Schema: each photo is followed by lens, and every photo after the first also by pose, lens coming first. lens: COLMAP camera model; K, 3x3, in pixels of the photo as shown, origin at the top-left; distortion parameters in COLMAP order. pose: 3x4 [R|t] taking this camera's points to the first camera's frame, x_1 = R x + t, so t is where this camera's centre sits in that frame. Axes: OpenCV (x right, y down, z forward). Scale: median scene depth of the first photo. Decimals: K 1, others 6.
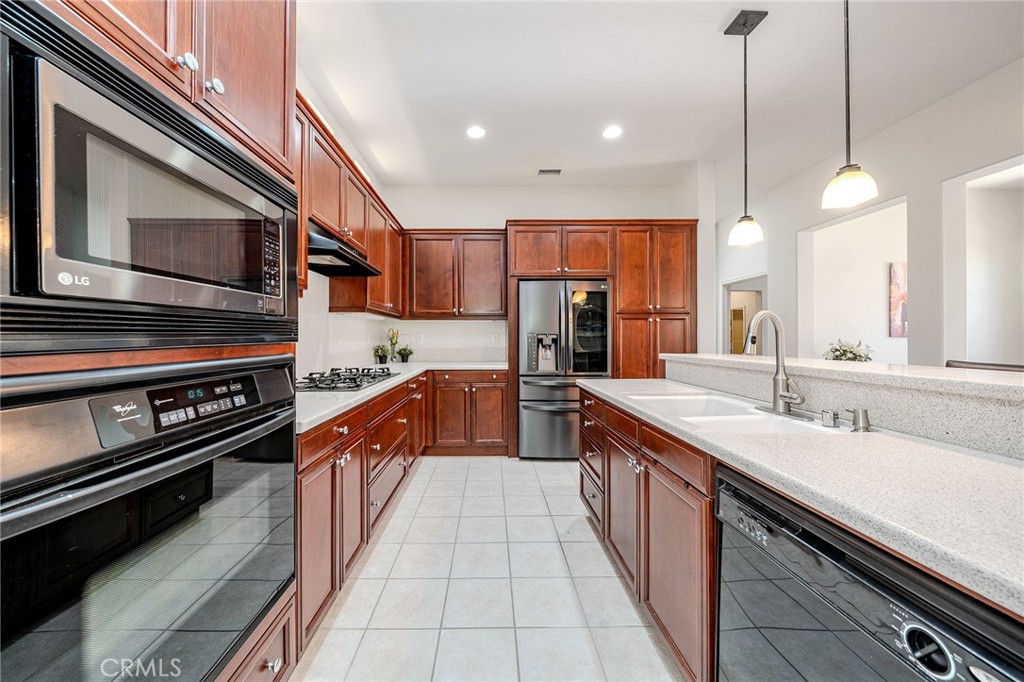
lens RADIAL K [[356.1, 0, 517.8], [0, 356.1, 339.1], [0, 0, 1]] dist [-0.003303, 0.000192]
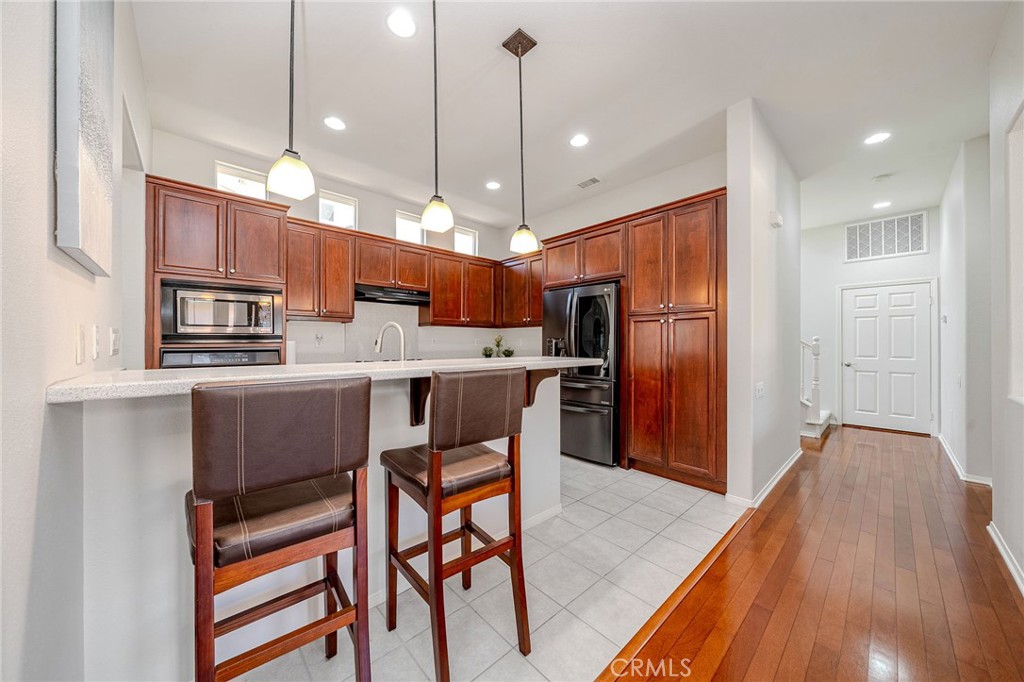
lens RADIAL K [[356.1, 0, 511.7], [0, 356.1, 340.4], [0, 0, 1]] dist [-0.003303, 0.000192]
pose [[0.660506, -0.001982, -0.750818, 0.774106], [-0.004787, 0.999965, -0.006851, 0.000979], [0.750806, 0.008119, 0.660473, 0.154749]]
